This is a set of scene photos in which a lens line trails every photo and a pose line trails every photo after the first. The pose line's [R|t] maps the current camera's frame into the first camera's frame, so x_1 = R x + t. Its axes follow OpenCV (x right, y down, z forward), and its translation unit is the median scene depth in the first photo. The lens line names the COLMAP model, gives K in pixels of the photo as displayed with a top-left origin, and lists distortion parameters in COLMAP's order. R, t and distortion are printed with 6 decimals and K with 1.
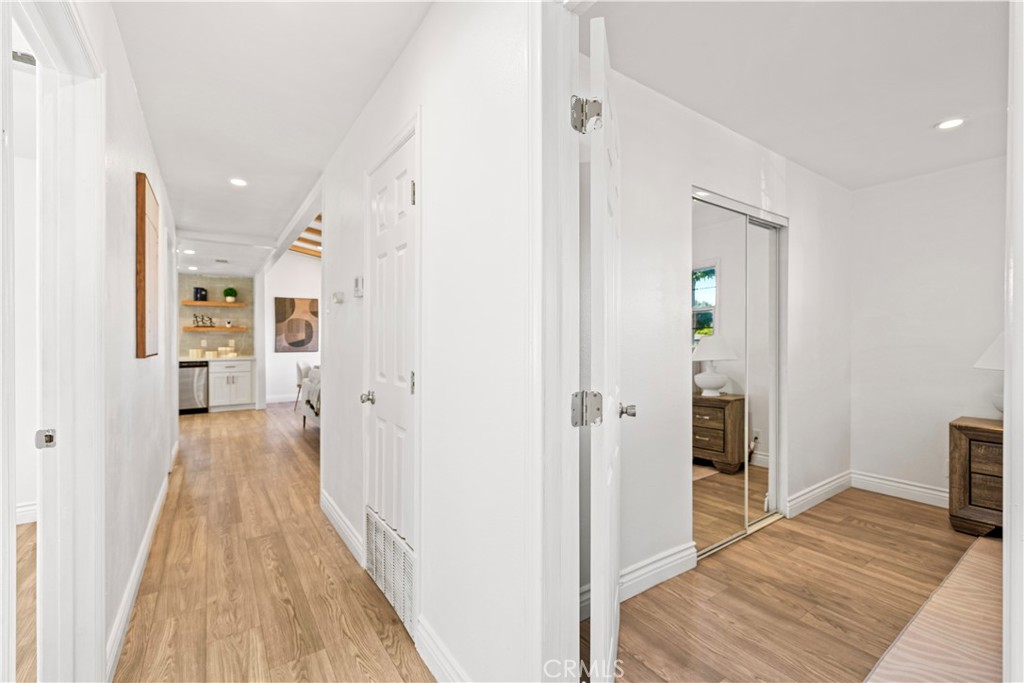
lens RADIAL K [[445.7, 0, 512.0], [0, 445.7, 341.5], [0, 0, 1]] dist [0.027628, 0.000051]
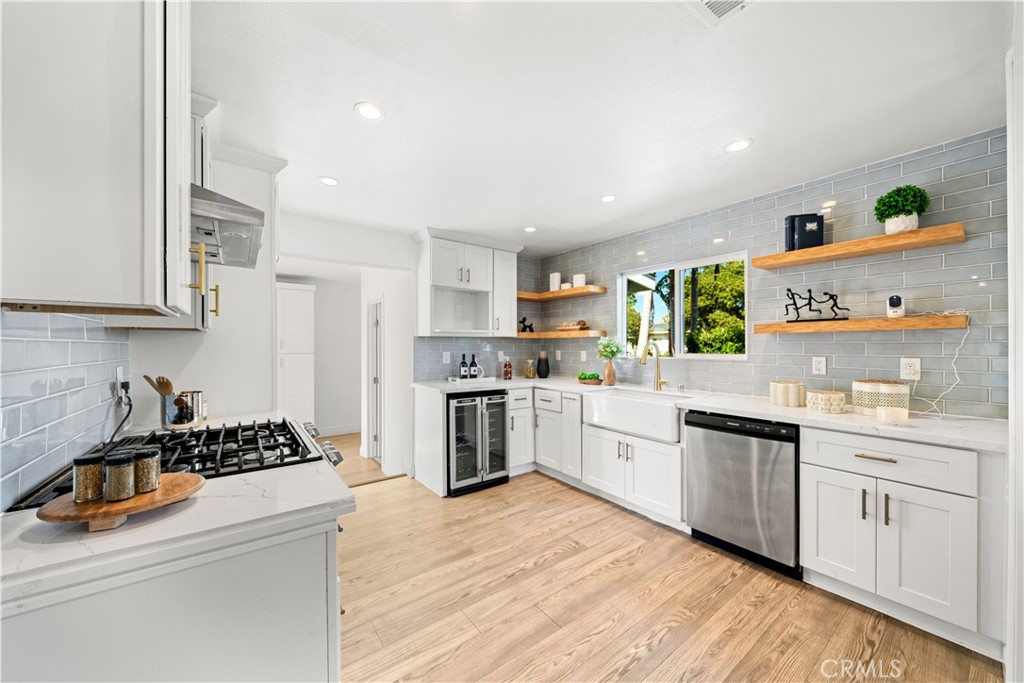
lens RADIAL K [[374.1, 0, 525.5], [0, 374.1, 347.3], [0, 0, 1]] dist [0.000817, 0.000108]
pose [[0.059499, -0.000621, -0.998228, -0.401503], [-0.002718, 0.999996, -0.000784, -0.010763], [0.998225, 0.002759, 0.059497, 0.757418]]
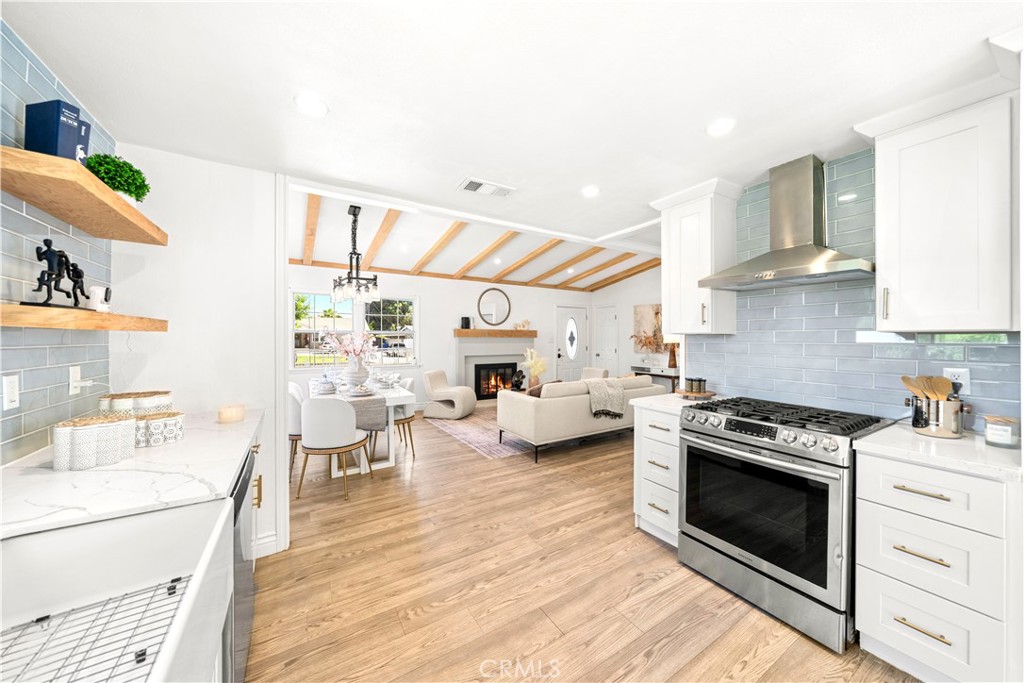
lens RADIAL K [[352.0, 0, 513.6], [0, 352.0, 338.2], [0, 0, 1]] dist [-0.000970, -0.000107]
pose [[0.063719, -0.002584, 0.997965, -0.831841], [0.004999, 0.999985, 0.002270, -0.018869], [-0.997955, 0.004844, 0.063731, 0.792305]]
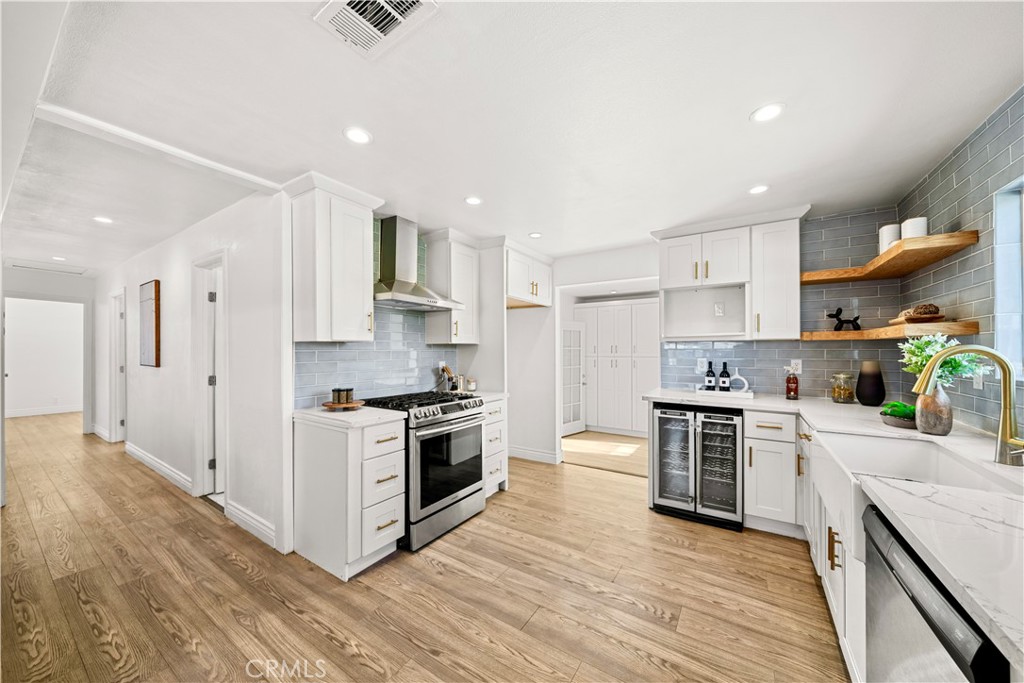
lens RADIAL K [[364.7, 0, 512.2], [0, 364.7, 349.6], [0, 0, 1]] dist [0.000910, 0.000054]
pose [[-0.926118, -0.002056, -0.377228, -0.528210], [-0.002939, 0.999994, 0.001764, -0.015166], [0.377222, 0.002742, -0.926119, 0.985802]]
